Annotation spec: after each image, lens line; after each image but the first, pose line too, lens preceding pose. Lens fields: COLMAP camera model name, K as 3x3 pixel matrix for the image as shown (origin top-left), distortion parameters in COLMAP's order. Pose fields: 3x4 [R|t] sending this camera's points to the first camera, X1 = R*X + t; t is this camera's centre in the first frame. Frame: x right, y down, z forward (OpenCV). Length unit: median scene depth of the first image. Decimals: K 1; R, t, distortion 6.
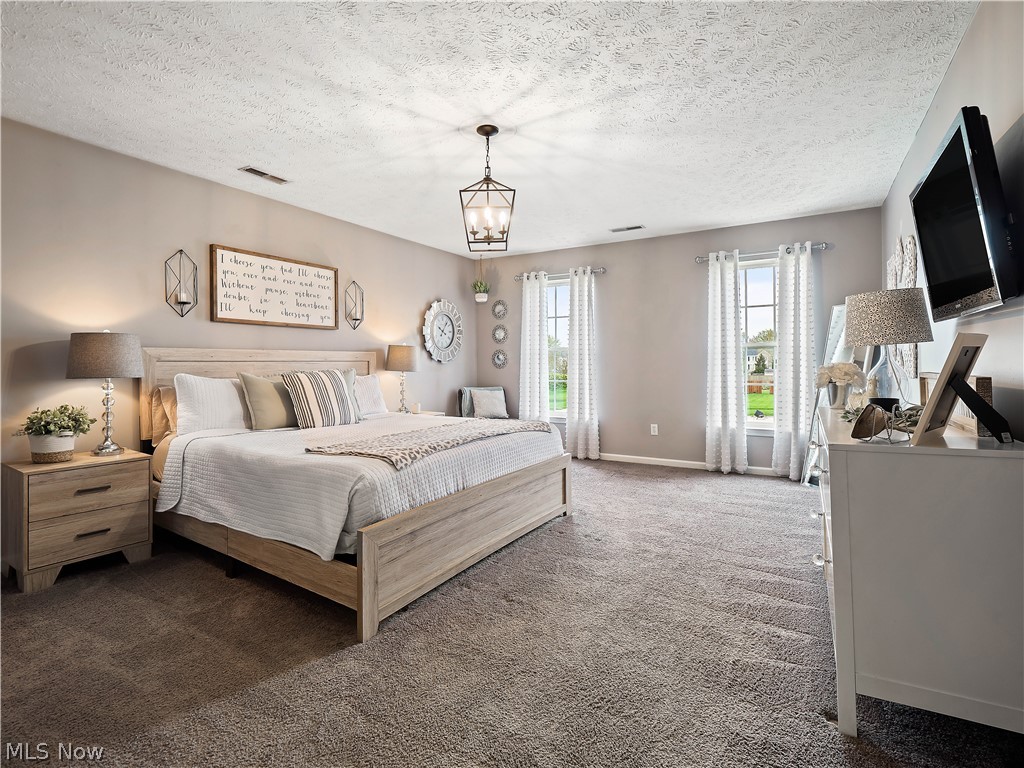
lens RADIAL K [[497.9, 0, 510.7], [0, 497.9, 364.2], [0, 0, 1]] dist [0.003524, -0.000056]
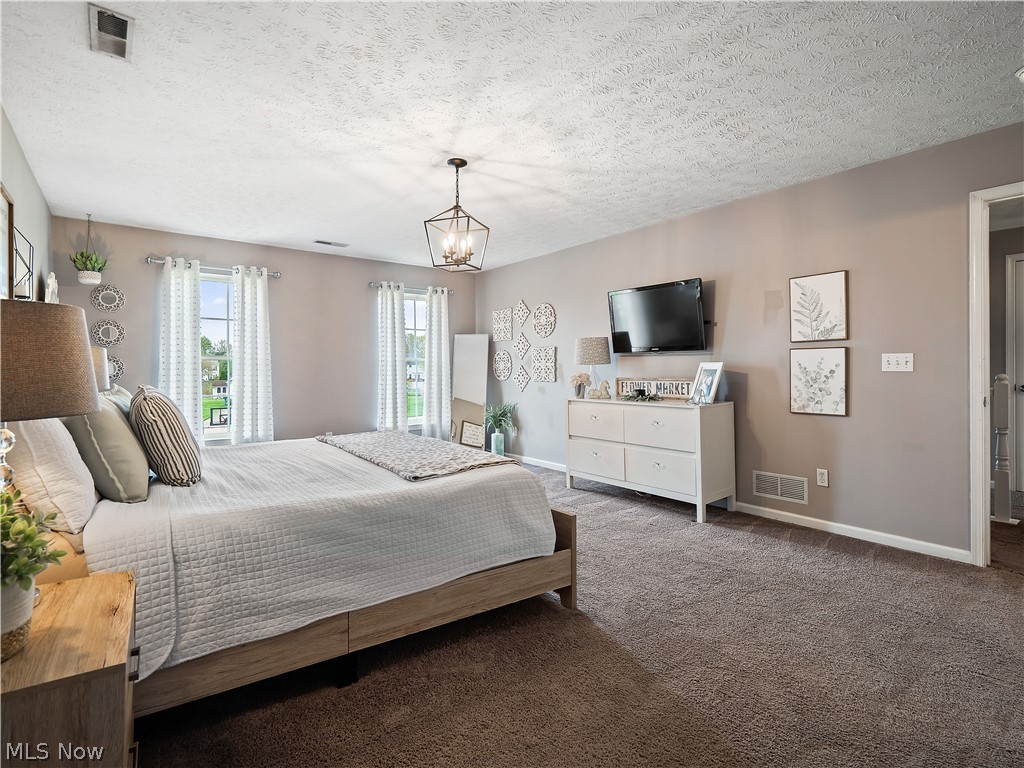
lens RADIAL K [[497.9, 0, 510.7], [0, 497.9, 364.2], [0, 0, 1]] dist [0.003524, -0.000056]
pose [[0.381134, 0.015498, 0.924390, -0.629562], [0.005507, 0.999804, -0.019033, -0.000929], [-0.924503, 0.012345, 0.380974, 0.294330]]
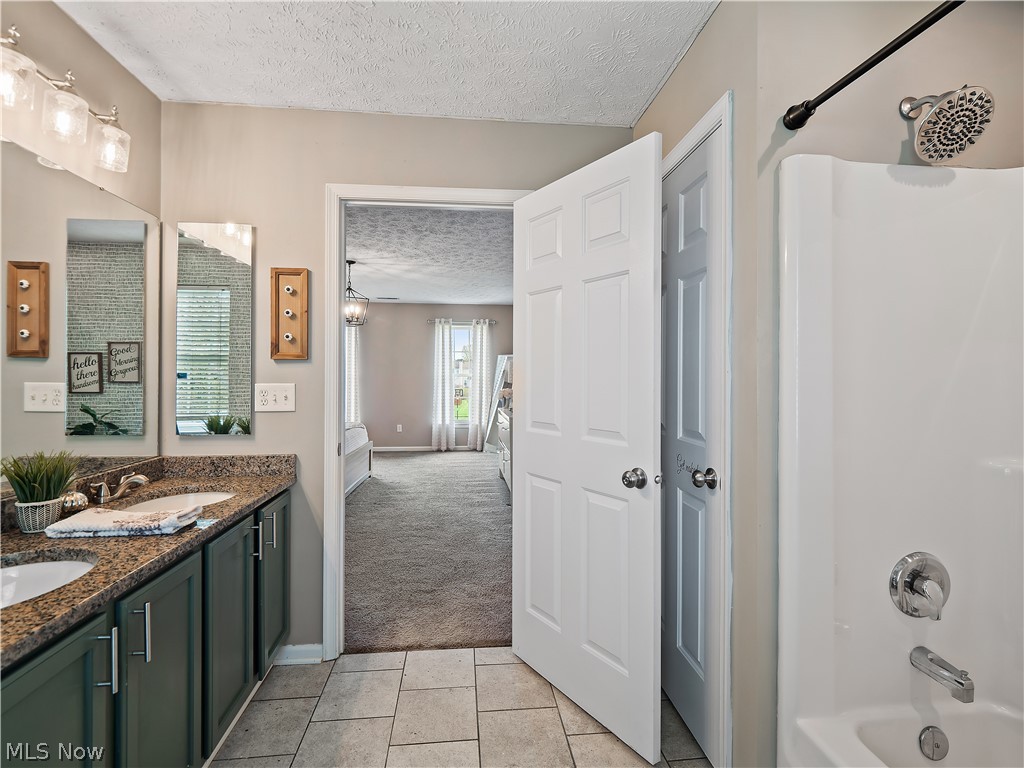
lens RADIAL K [[494.9, 0, 516.6], [0, 494.9, 379.4], [0, 0, 1]] dist [0.000538, -0.000557]
pose [[0.799799, 0.006908, 0.600229, -0.398347], [-0.010287, 0.999945, 0.002200, -0.030625], [-0.600180, -0.007934, 0.799825, -0.508135]]
